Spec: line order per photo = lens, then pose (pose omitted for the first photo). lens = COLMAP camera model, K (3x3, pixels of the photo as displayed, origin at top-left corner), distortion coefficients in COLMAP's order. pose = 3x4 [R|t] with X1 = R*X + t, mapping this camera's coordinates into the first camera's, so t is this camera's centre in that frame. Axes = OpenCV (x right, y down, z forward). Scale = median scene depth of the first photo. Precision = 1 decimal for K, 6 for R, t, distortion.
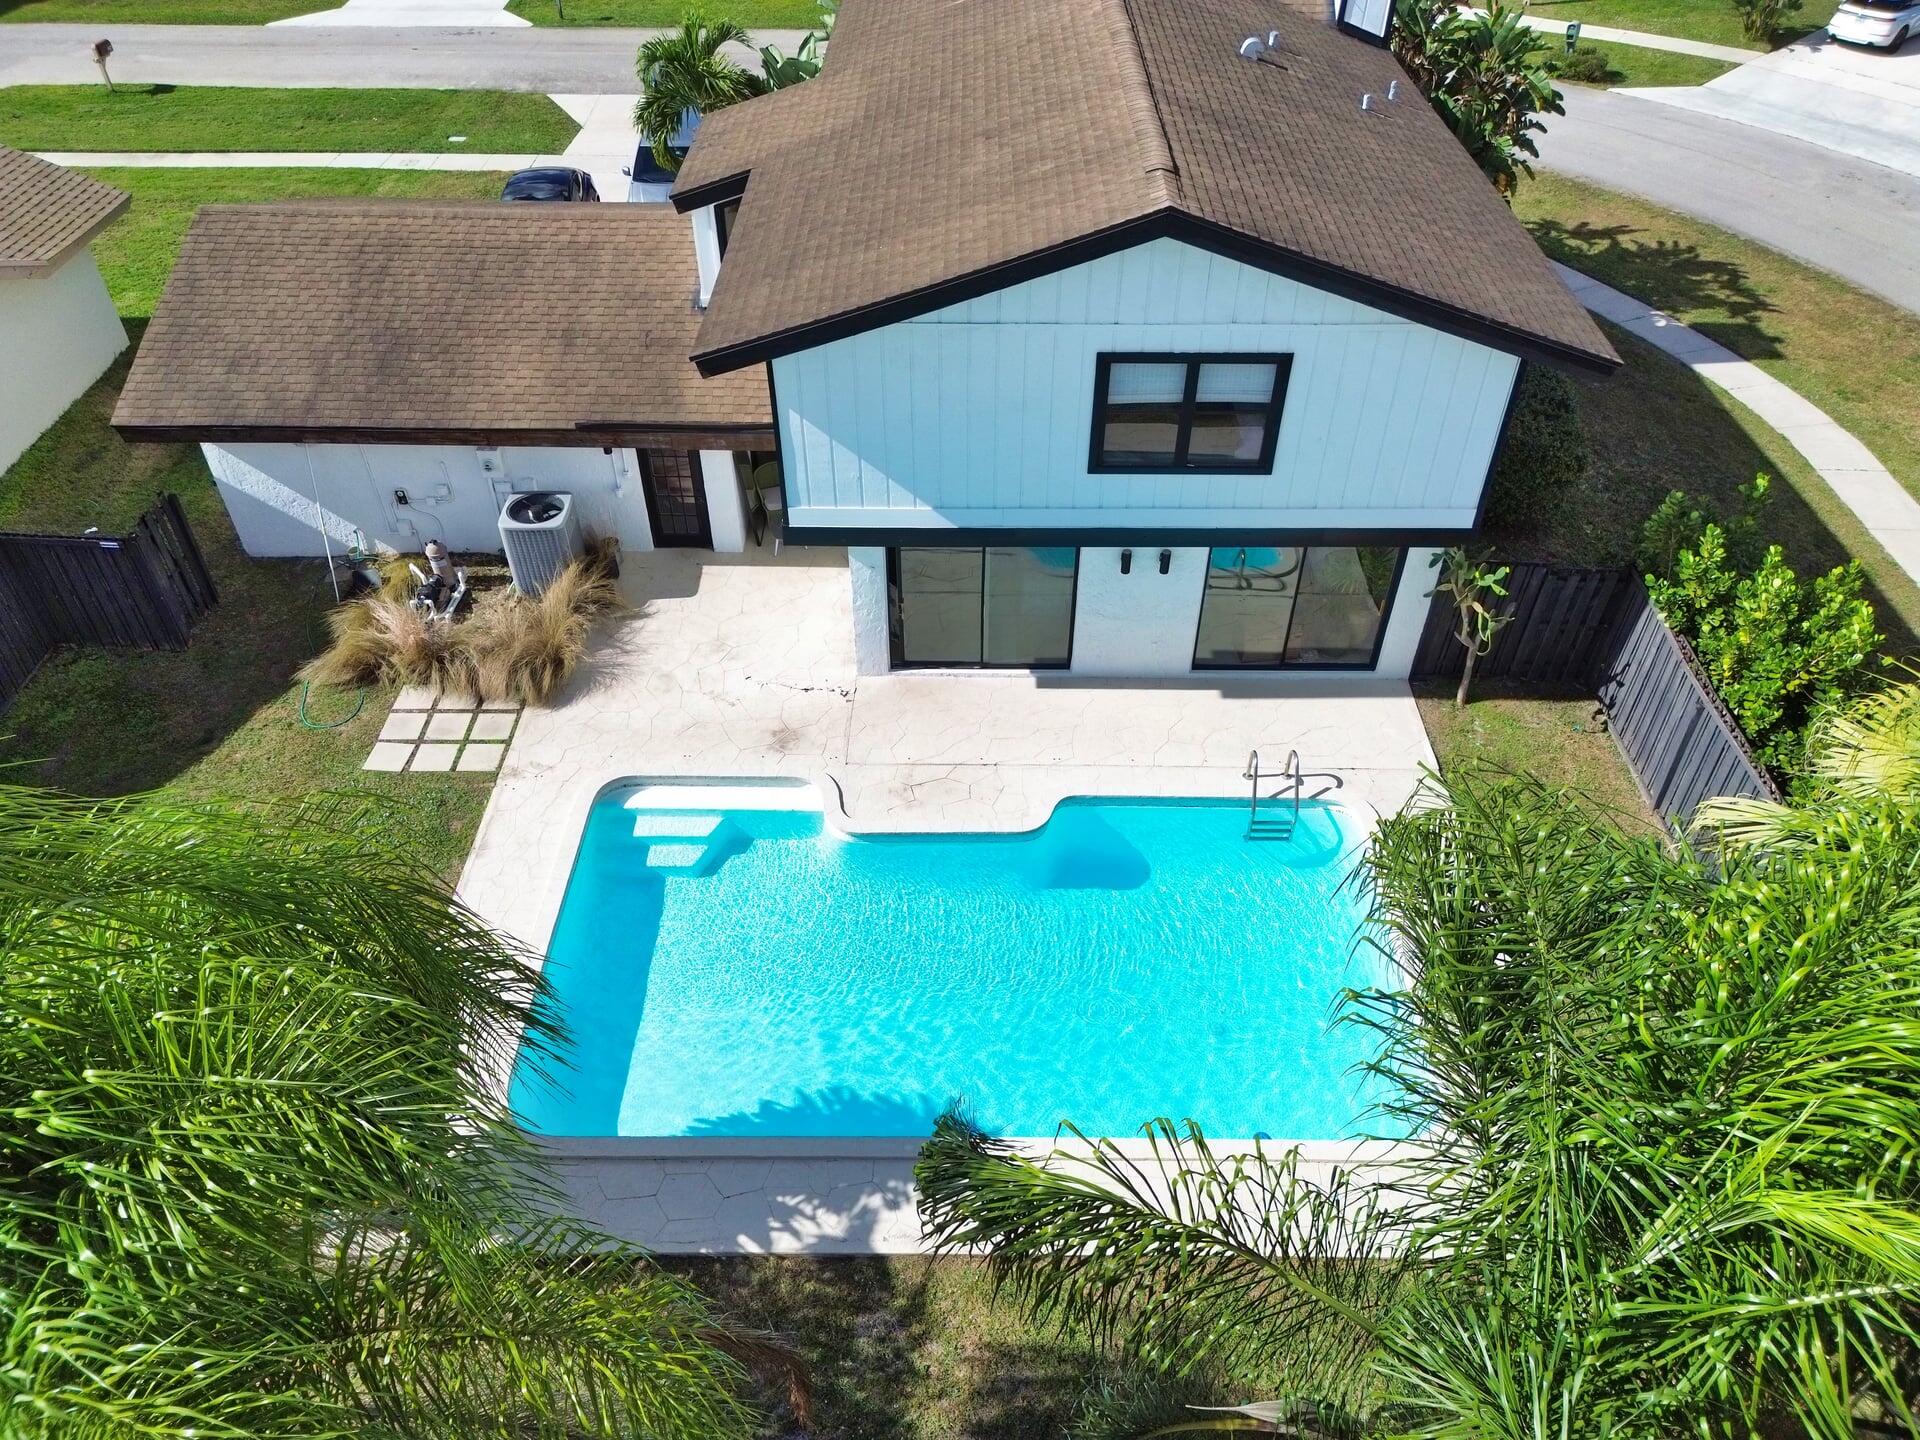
lens RADIAL K [[1366.9, 0, 963.8], [0, 1366.9, 712.1], [0, 0, 1]] dist [0.032258, -0.022492]
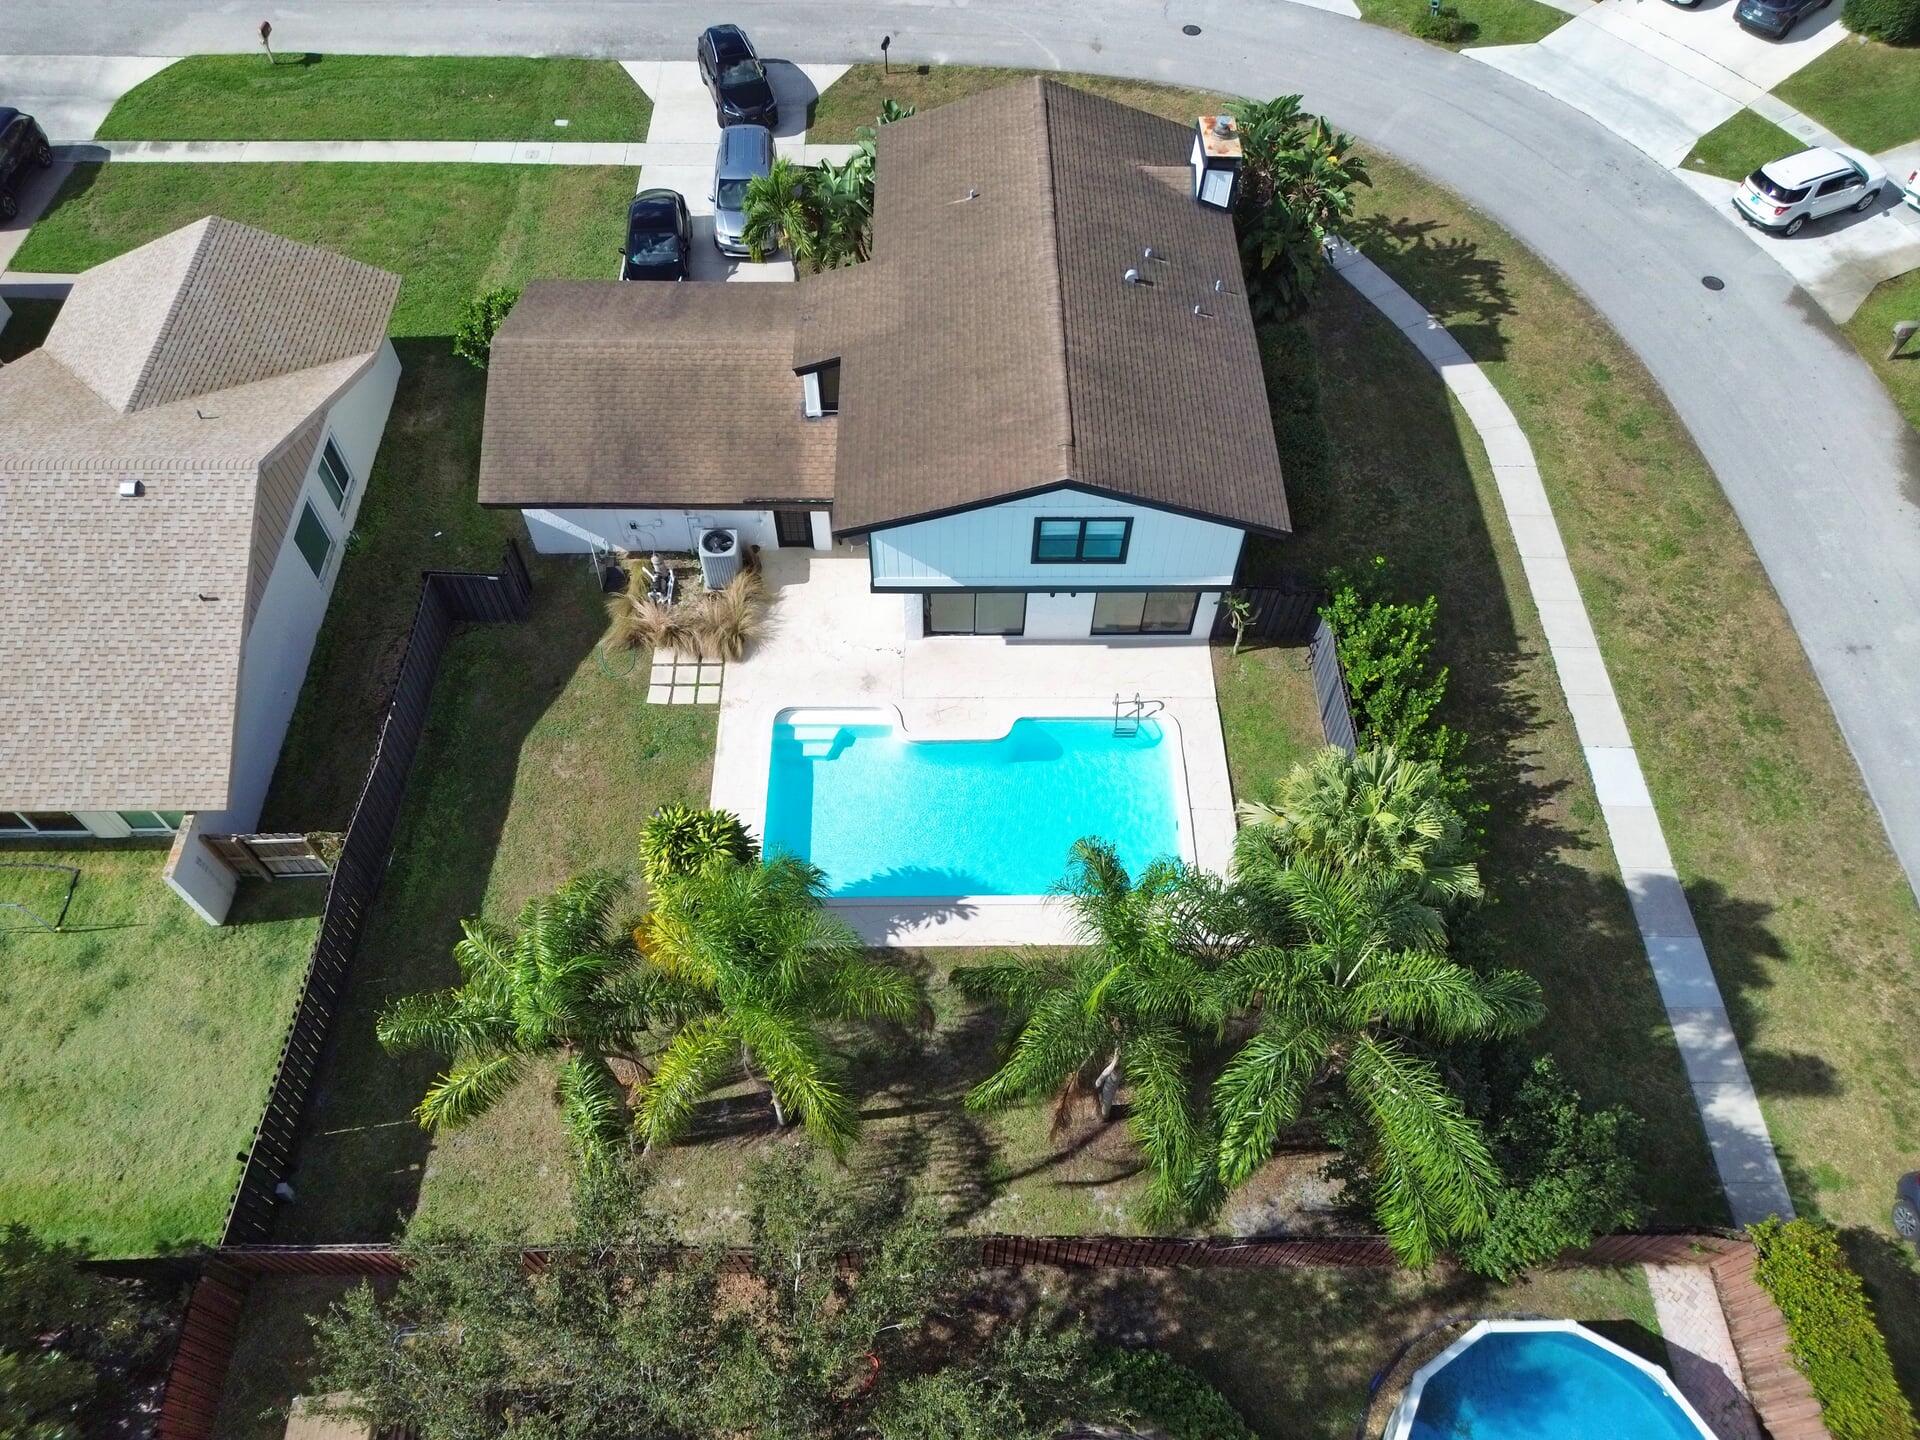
lens RADIAL K [[1366.9, 0, 960.9], [0, 1366.9, 720.8], [0, 0, 1]] dist [0.032258, -0.022492]
pose [[0.999824, -0.010354, 0.015626, -0.033897], [0.006011, 0.966680, 0.255918, -0.382293], [-0.017755, -0.255779, 0.966572, -0.769564]]
